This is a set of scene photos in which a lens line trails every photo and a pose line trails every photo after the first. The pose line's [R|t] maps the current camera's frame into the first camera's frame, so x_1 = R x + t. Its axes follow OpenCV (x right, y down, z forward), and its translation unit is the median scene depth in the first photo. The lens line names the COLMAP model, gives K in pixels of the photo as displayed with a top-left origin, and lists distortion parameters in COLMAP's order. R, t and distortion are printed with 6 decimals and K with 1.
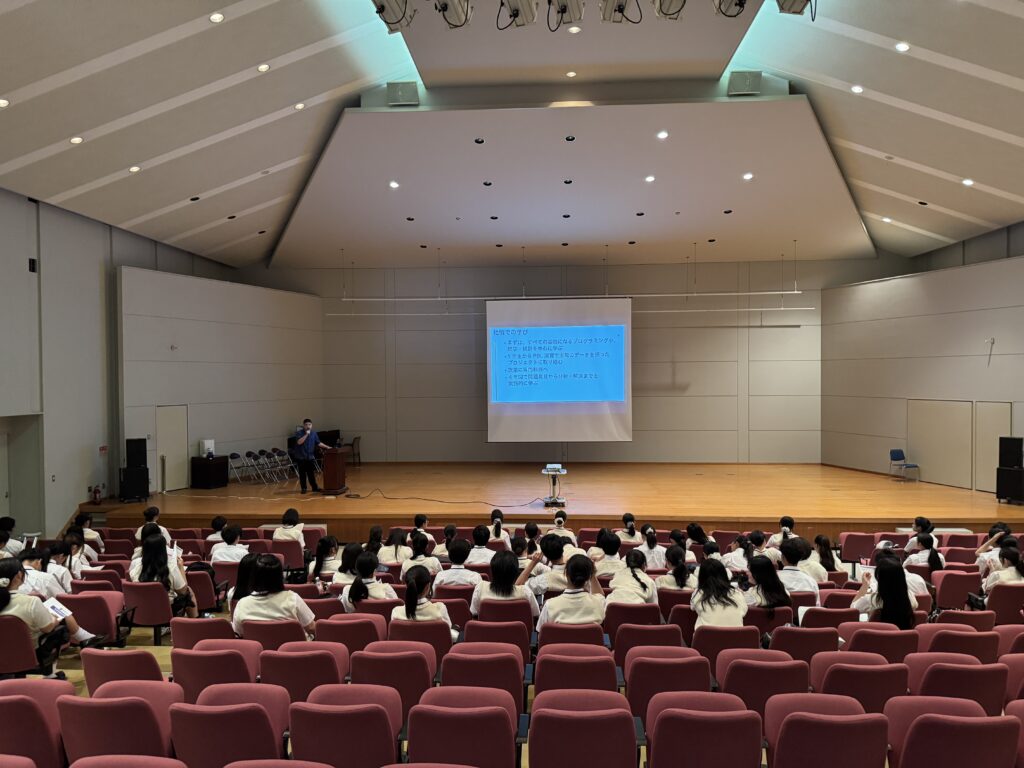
lens RADIAL K [[730.7, 0, 514.5], [0, 730.7, 381.6], [0, 0, 1]] dist [0.004956, -0.039062]
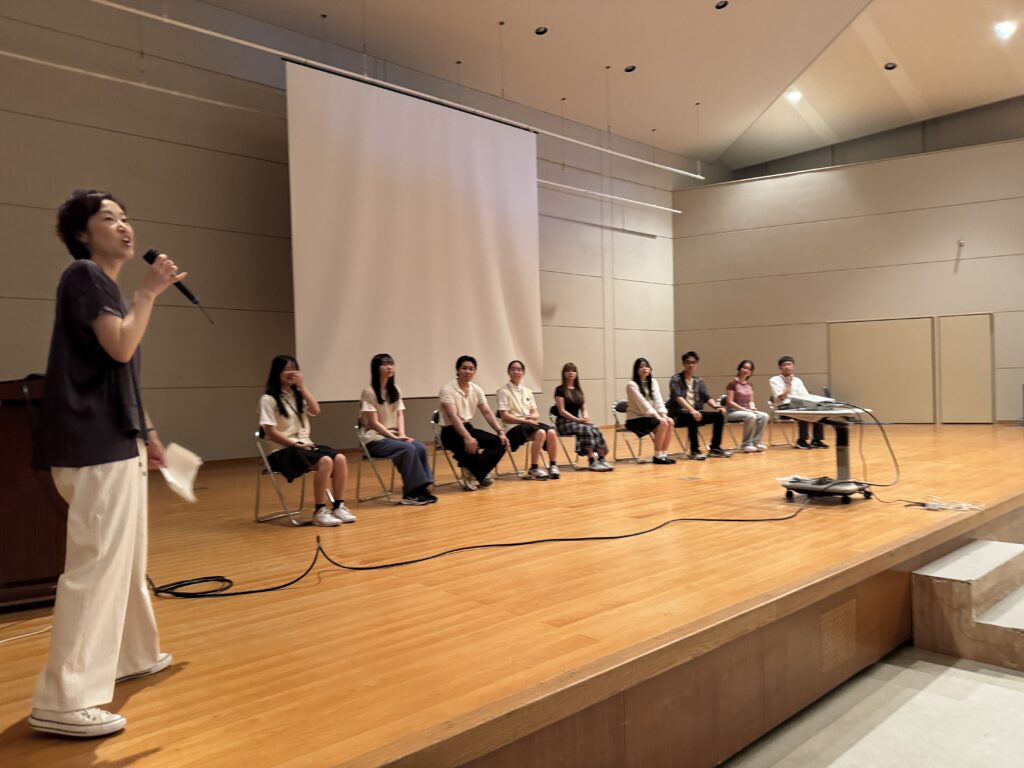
lens RADIAL K [[706.6, 0, 492.1], [0, 706.6, 386.2], [0, 0, 1]] dist [0.000651, -0.037158]
pose [[0.718393, -0.010849, 0.695552, -0.236333], [0.028165, 0.999512, -0.013500, 0.083882], [-0.695067, 0.029288, 0.718348, 0.634610]]
